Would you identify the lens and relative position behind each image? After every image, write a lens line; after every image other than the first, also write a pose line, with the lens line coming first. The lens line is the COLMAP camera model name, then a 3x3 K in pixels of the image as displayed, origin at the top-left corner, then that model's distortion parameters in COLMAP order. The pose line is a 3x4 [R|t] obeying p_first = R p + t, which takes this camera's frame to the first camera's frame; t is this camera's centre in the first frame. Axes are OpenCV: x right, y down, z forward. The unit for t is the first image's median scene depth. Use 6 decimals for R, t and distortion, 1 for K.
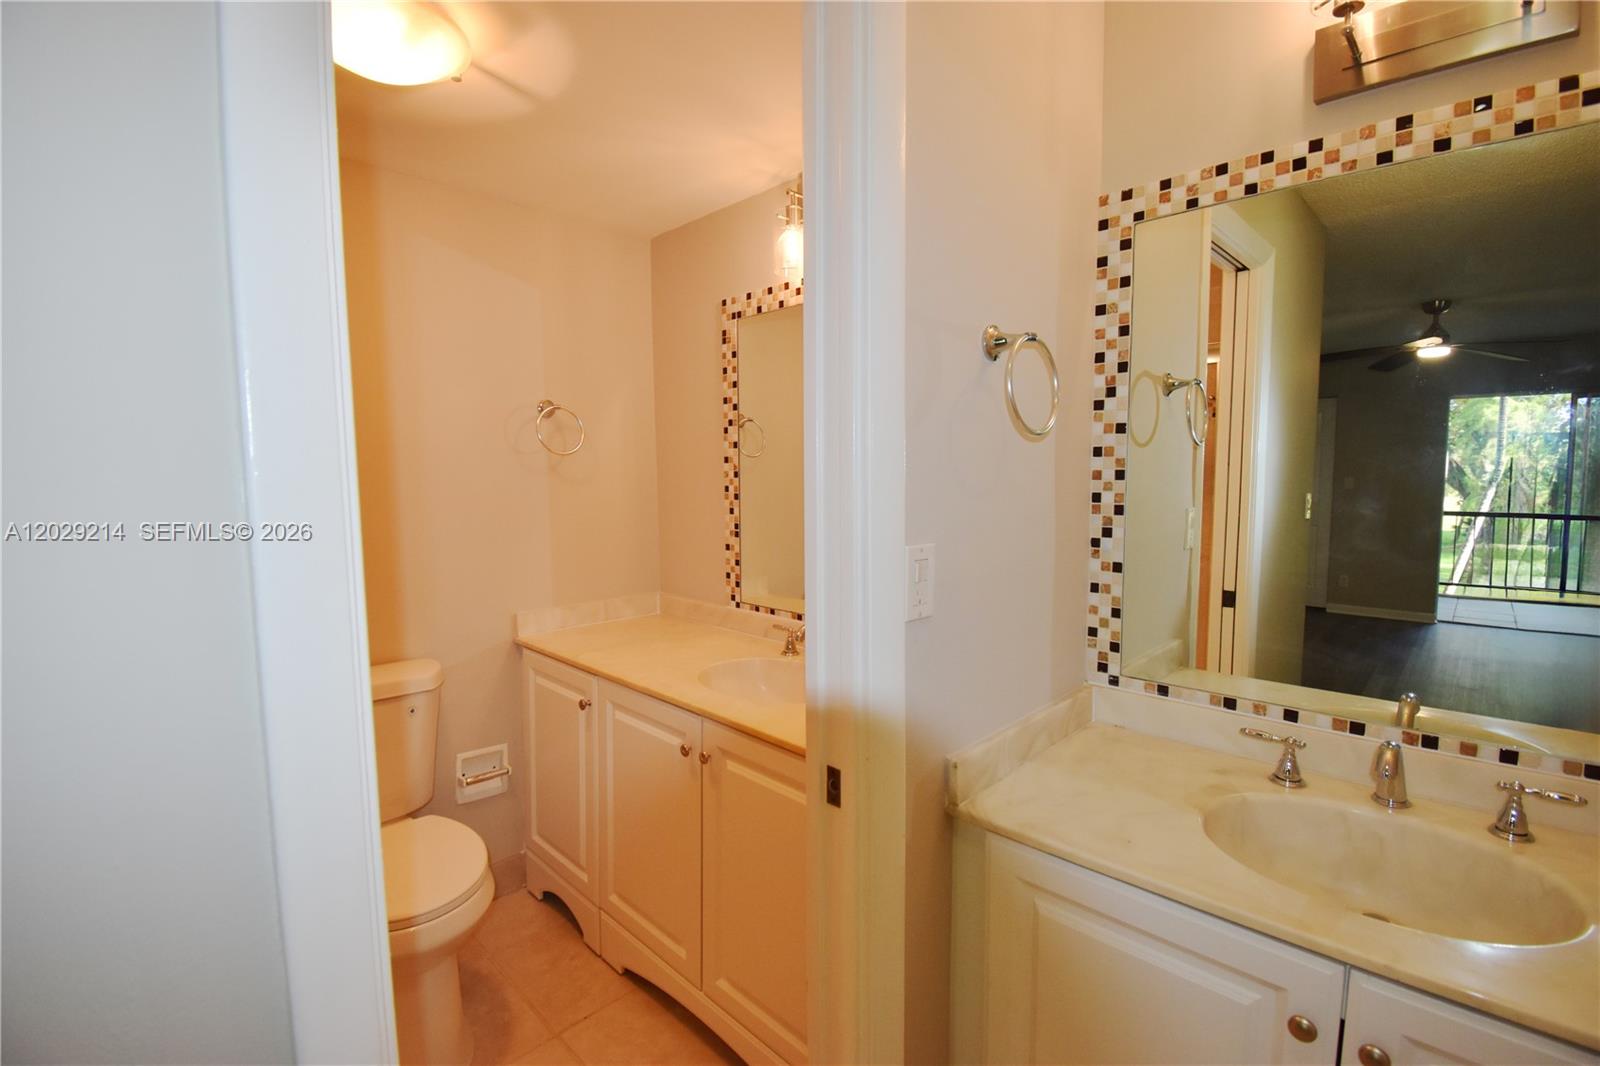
lens RADIAL K [[703.6, 0, 800.0], [0, 703.6, 533.0], [0, 0, 1]] dist [0.018431, -0.026053]
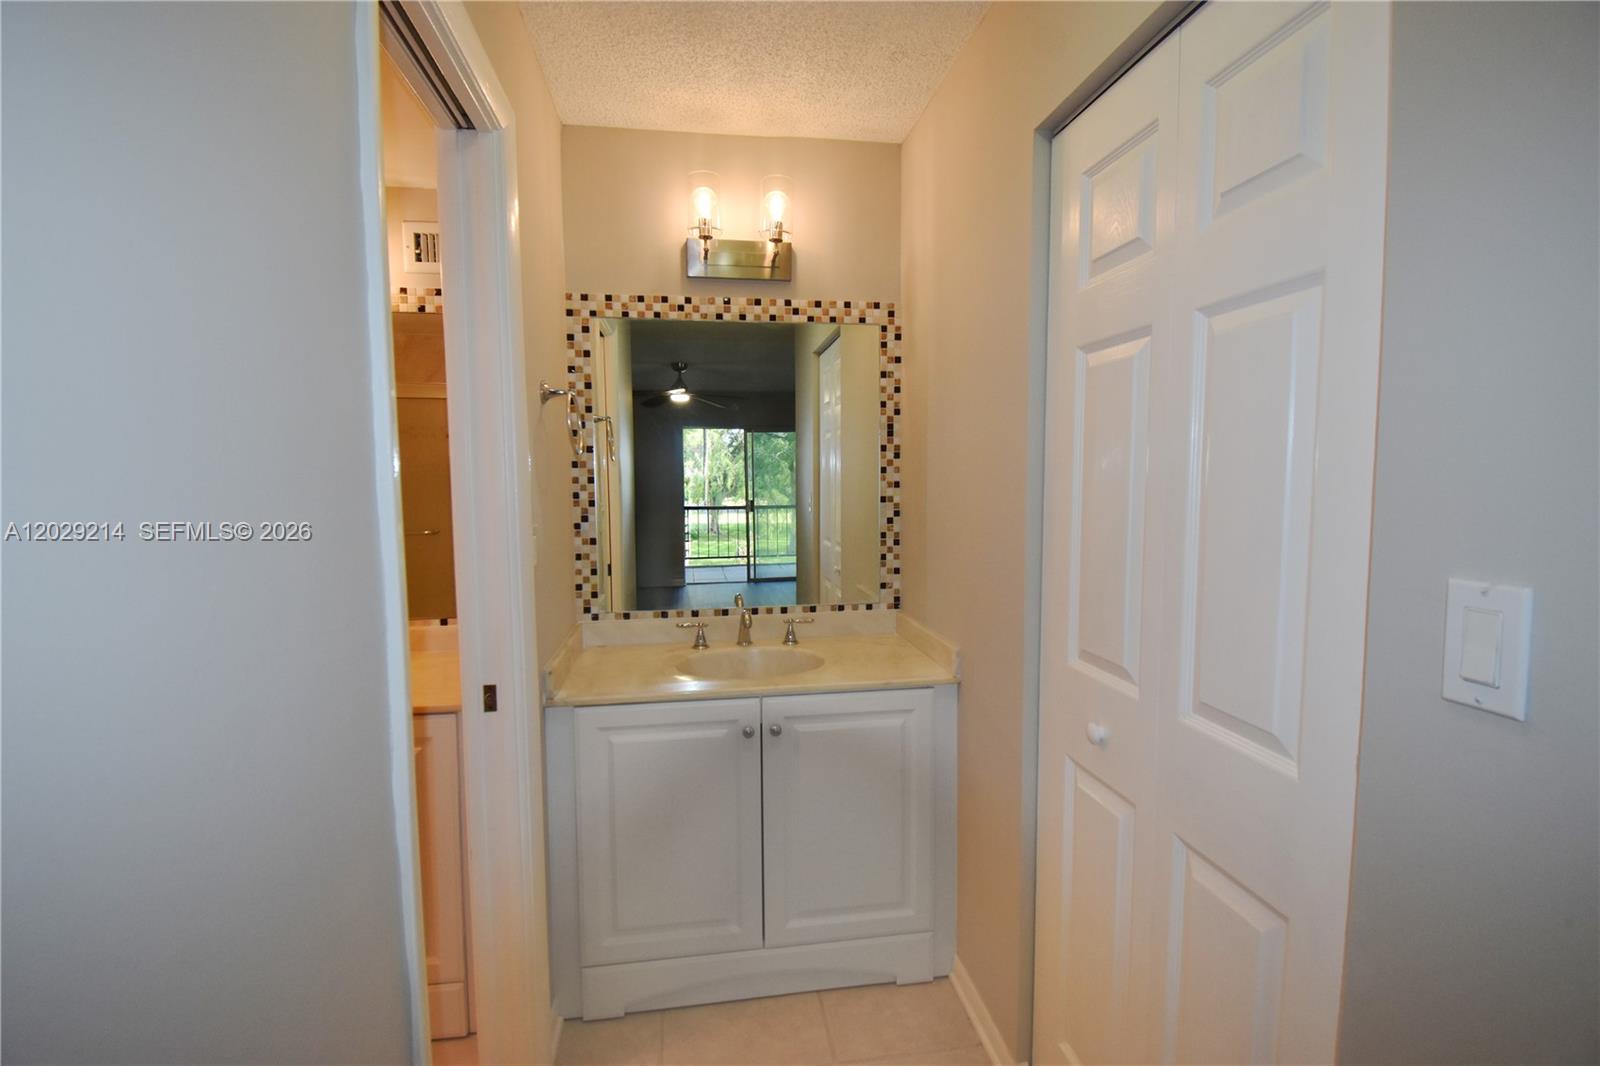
lens RADIAL K [[707.1, 0, 800.0], [0, 707.1, 533.0], [0, 0, 1]] dist [-0.000526, 0.000013]
pose [[0.597034, -0.062025, 0.799815, -0.509618], [0.072497, 0.997099, 0.023208, 0.028894], [-0.798933, 0.044128, 0.599798, -0.267793]]
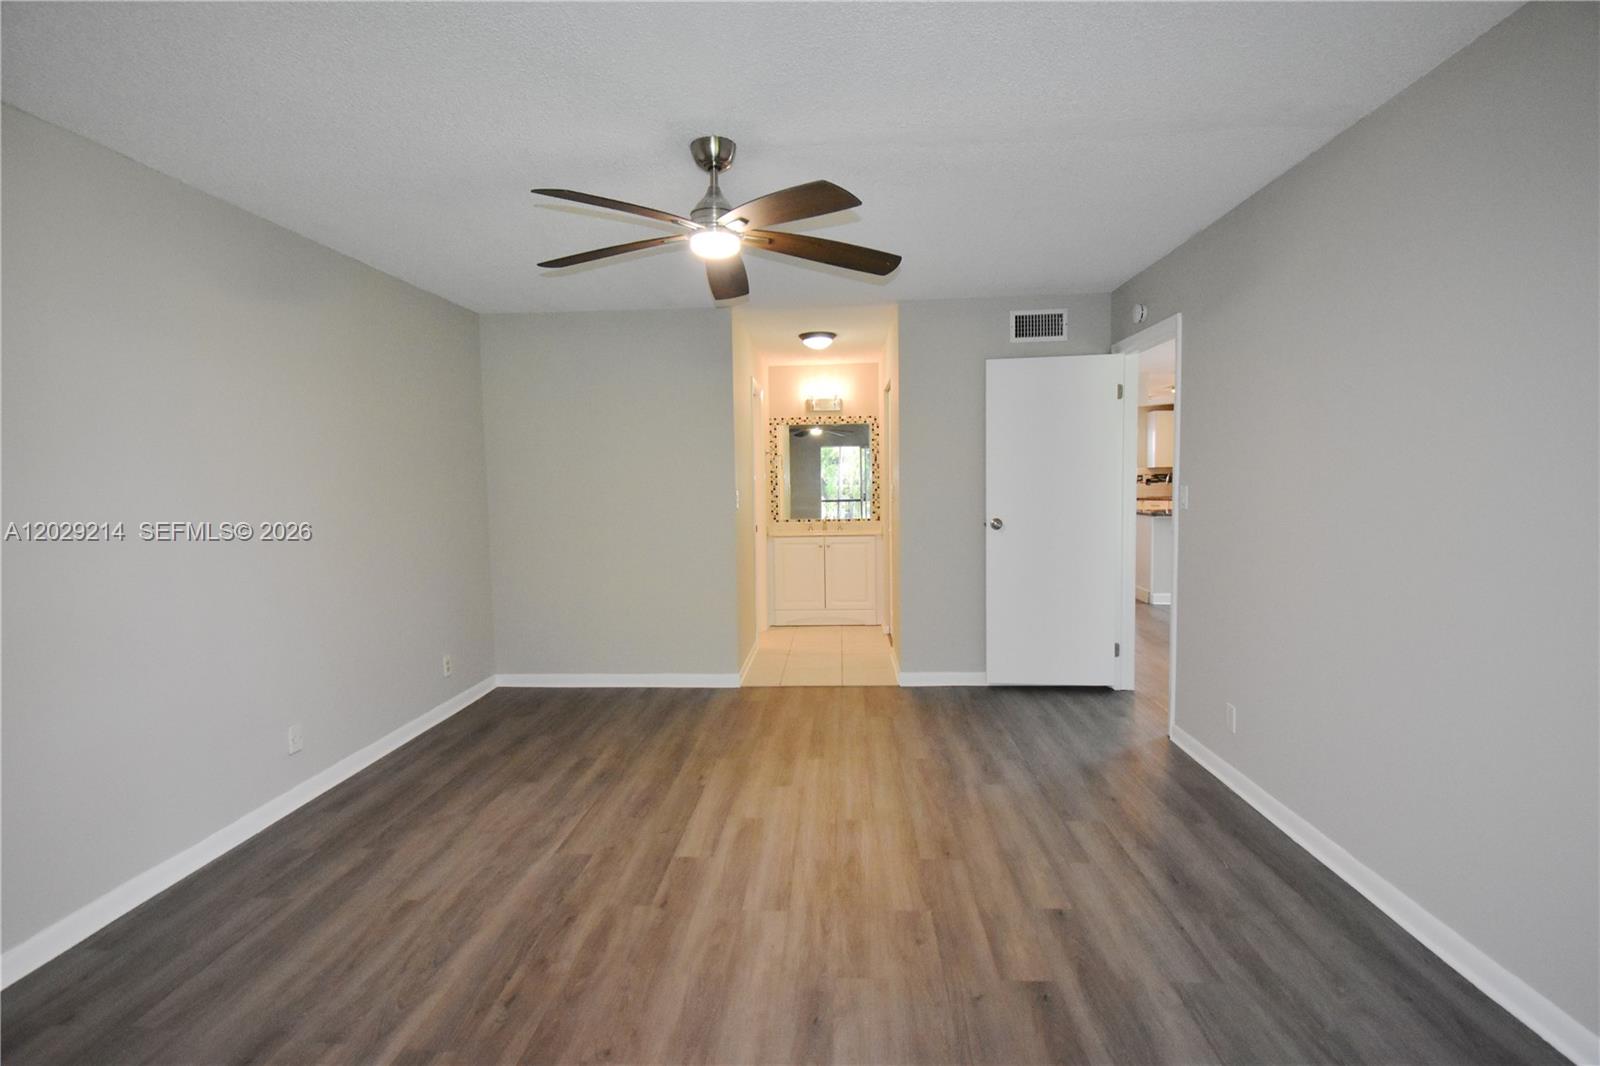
lens RADIAL K [[703.6, 0, 800.0], [0, 703.6, 533.0], [0, 0, 1]] dist [0.018431, -0.026053]
pose [[0.751047, -0.051989, 0.658199, -2.599307], [0.068540, 0.997648, 0.000592, 0.307073], [-0.656682, 0.044668, 0.752844, -2.684614]]
